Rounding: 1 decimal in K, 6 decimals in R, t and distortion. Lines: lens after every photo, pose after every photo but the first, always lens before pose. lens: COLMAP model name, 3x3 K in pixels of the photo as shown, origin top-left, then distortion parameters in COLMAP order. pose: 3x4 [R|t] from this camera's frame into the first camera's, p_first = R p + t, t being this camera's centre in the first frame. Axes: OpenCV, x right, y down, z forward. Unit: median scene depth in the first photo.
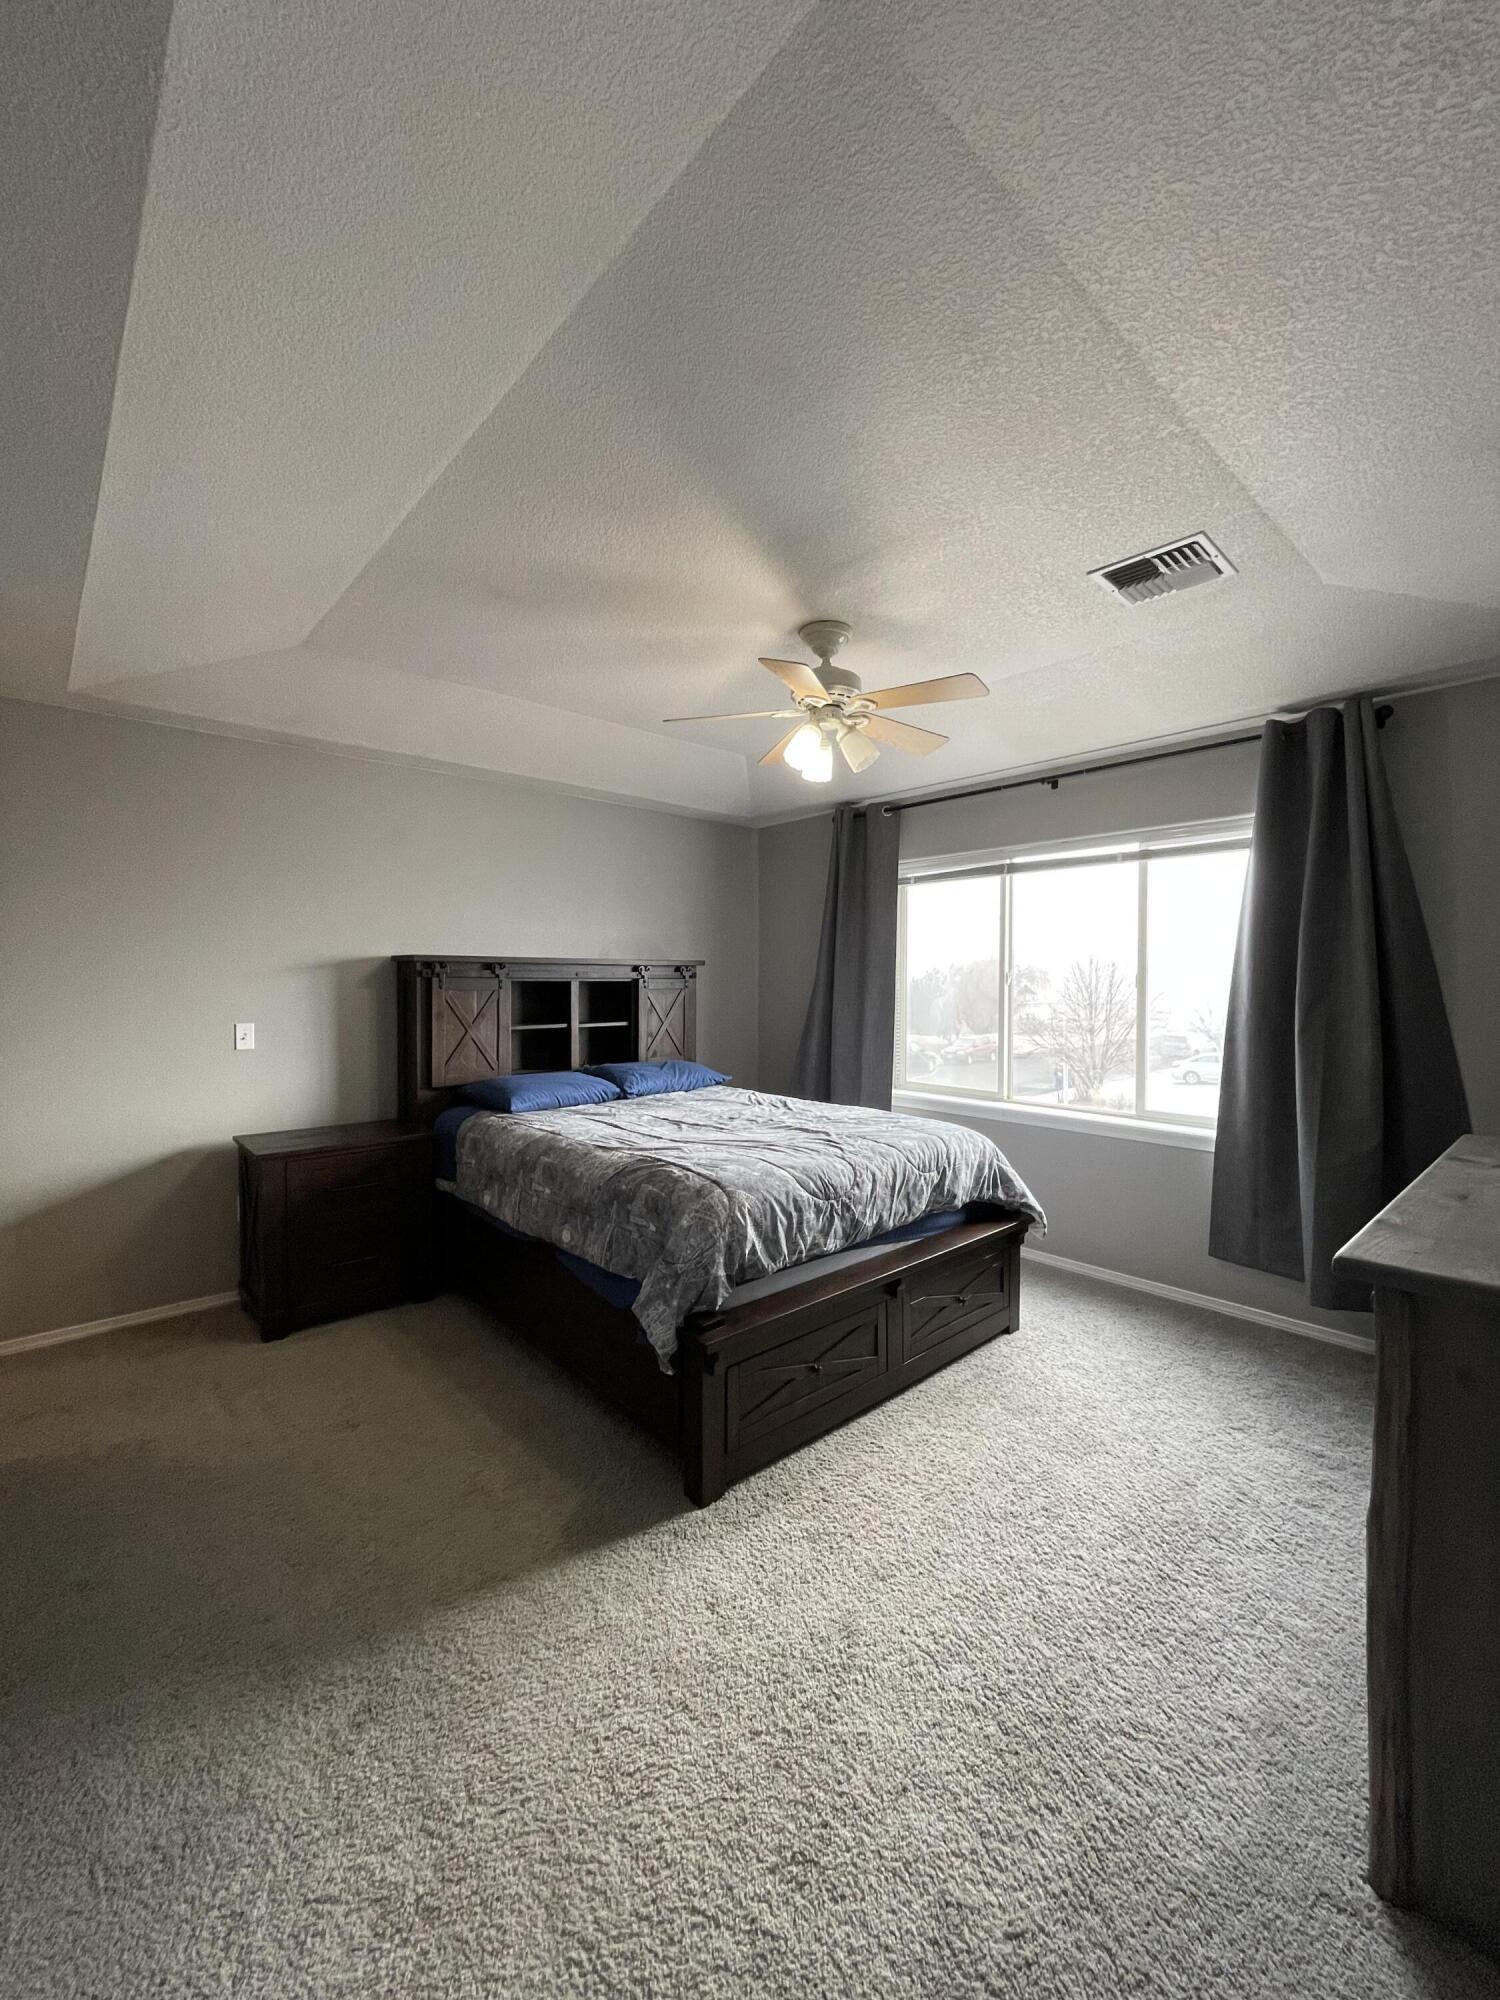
lens RADIAL K [[804.8, 0, 749.0], [0, 804.8, 996.1], [0, 0, 1]] dist [-0.002796, 0.000207]
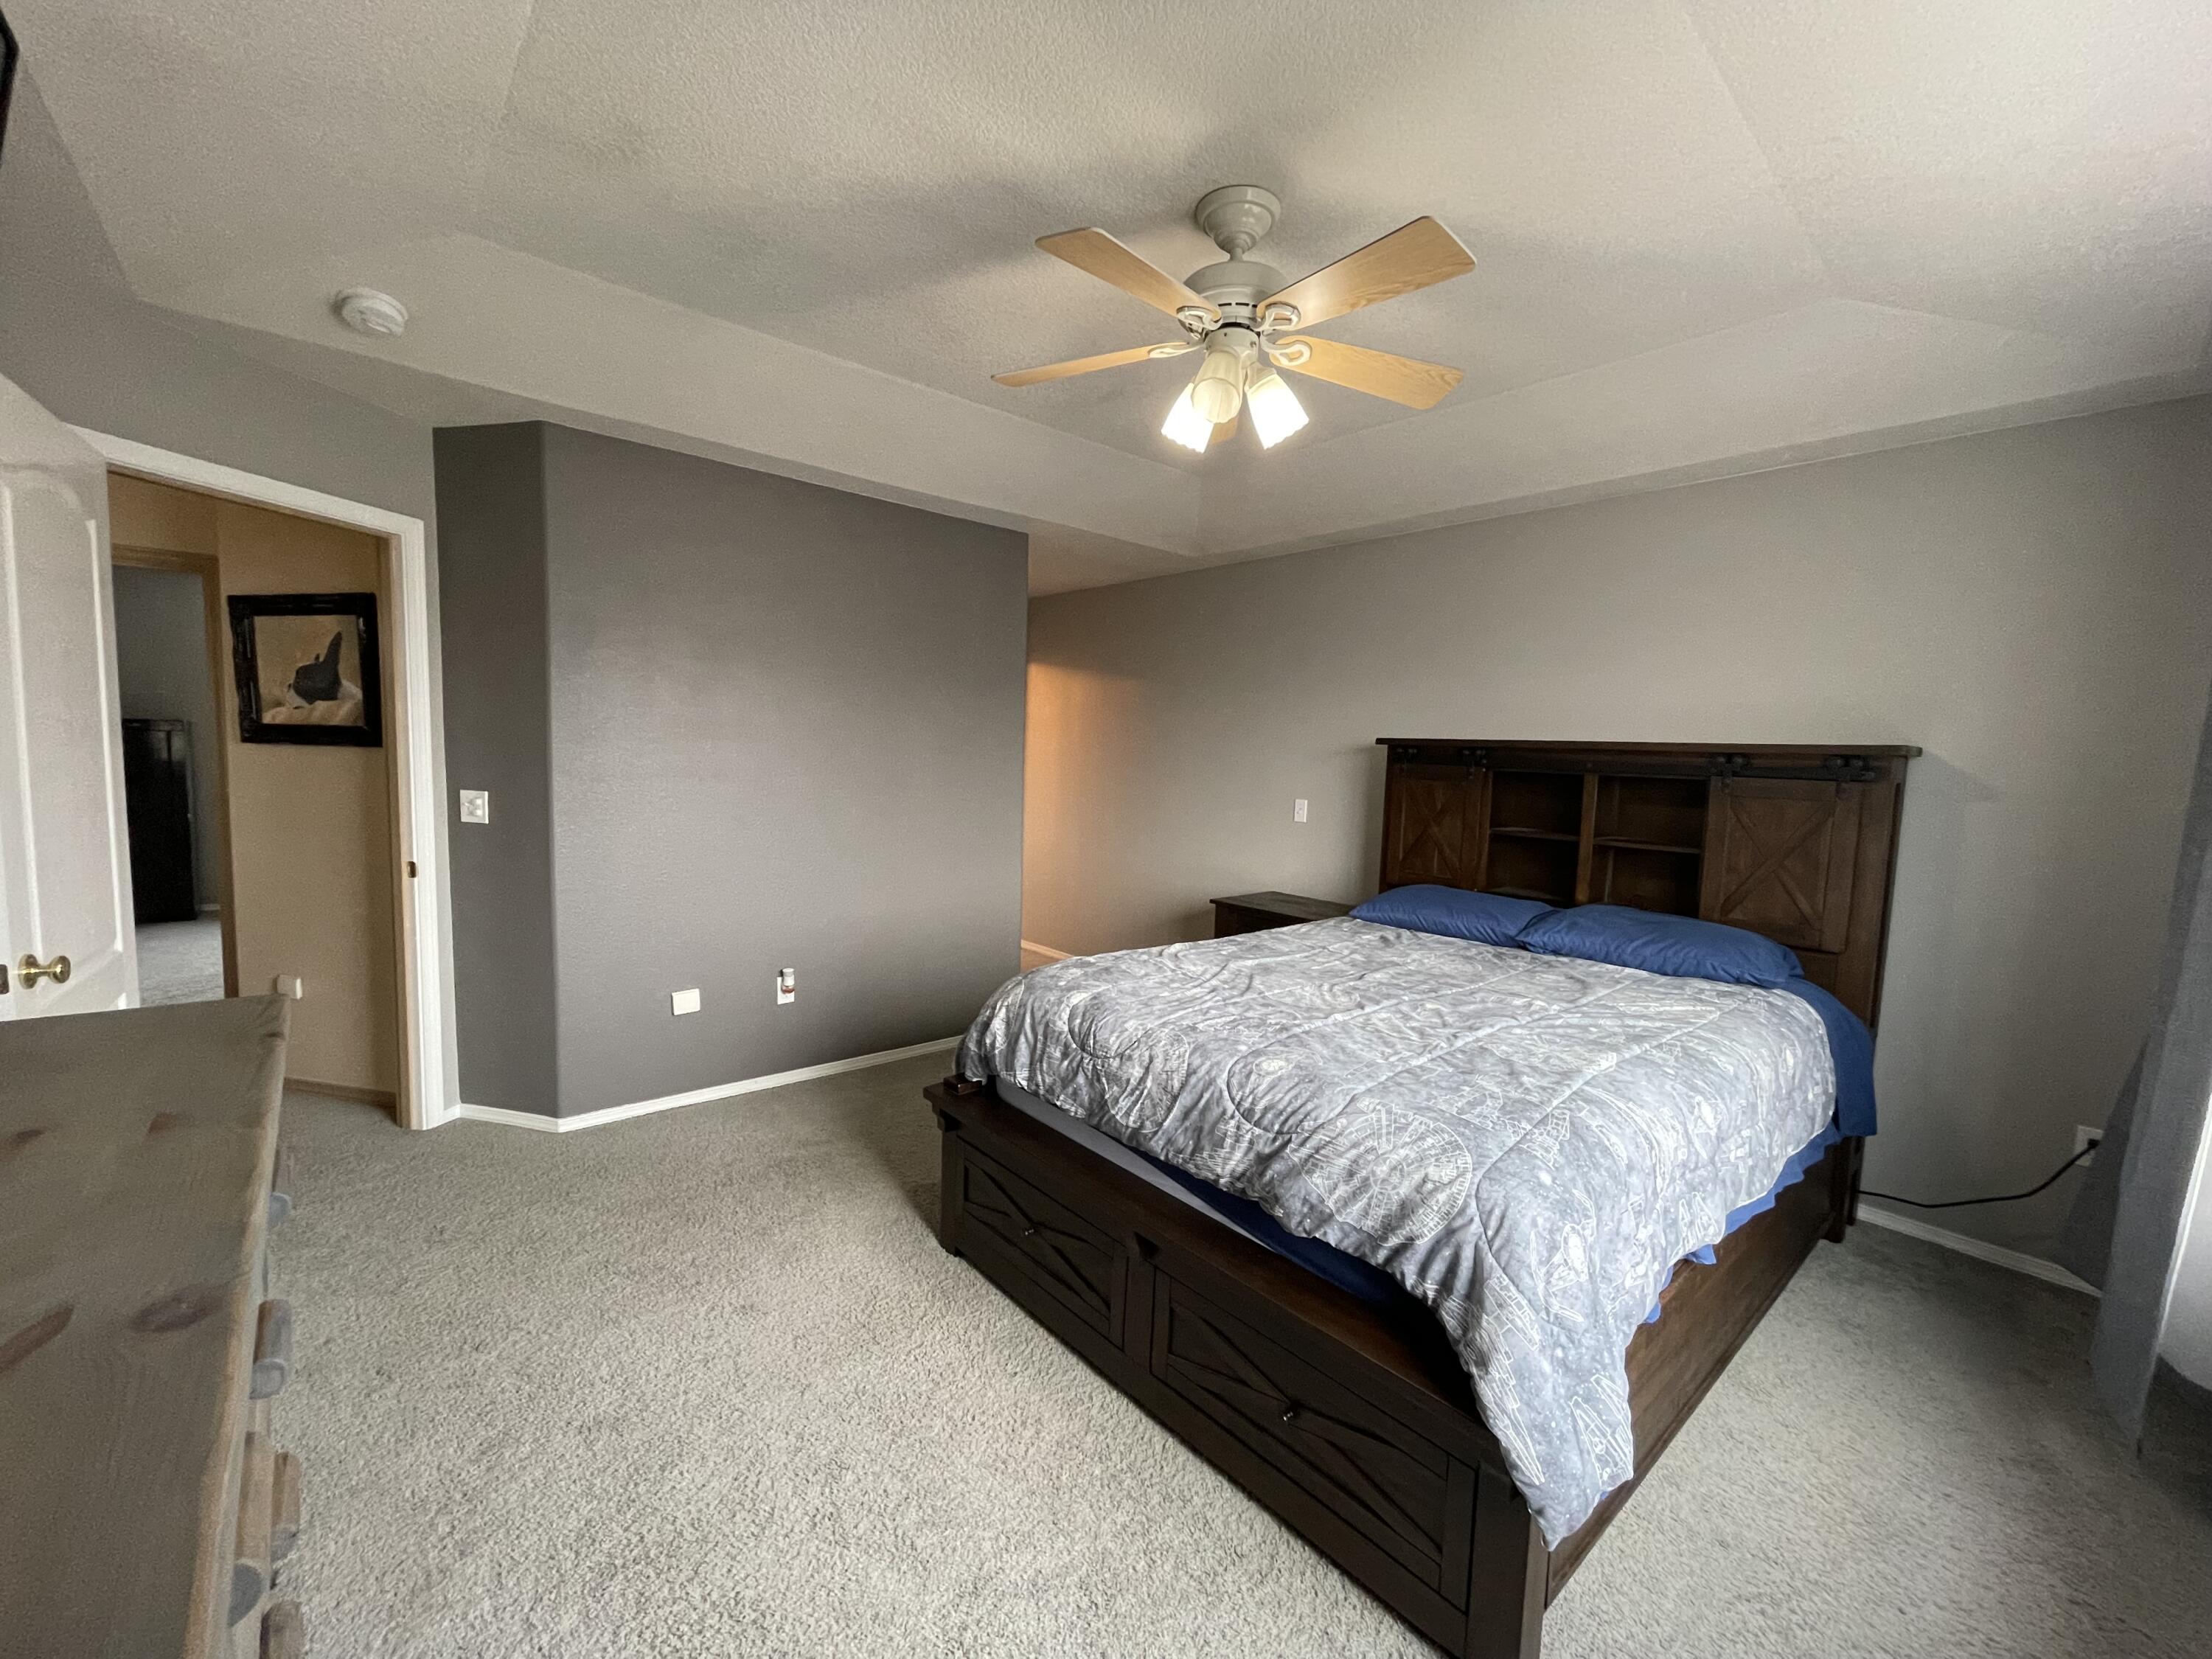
lens RADIAL K [[890.1, 0, 1102.5], [0, 890.1, 828.3], [0, 0, 1]] dist [-0.002796, 0.000207]
pose [[-0.017805, 0.084992, -0.996223, 0.879446], [-0.055124, 0.994782, 0.085854, -0.024877], [0.998321, 0.056444, -0.013027, 0.983400]]
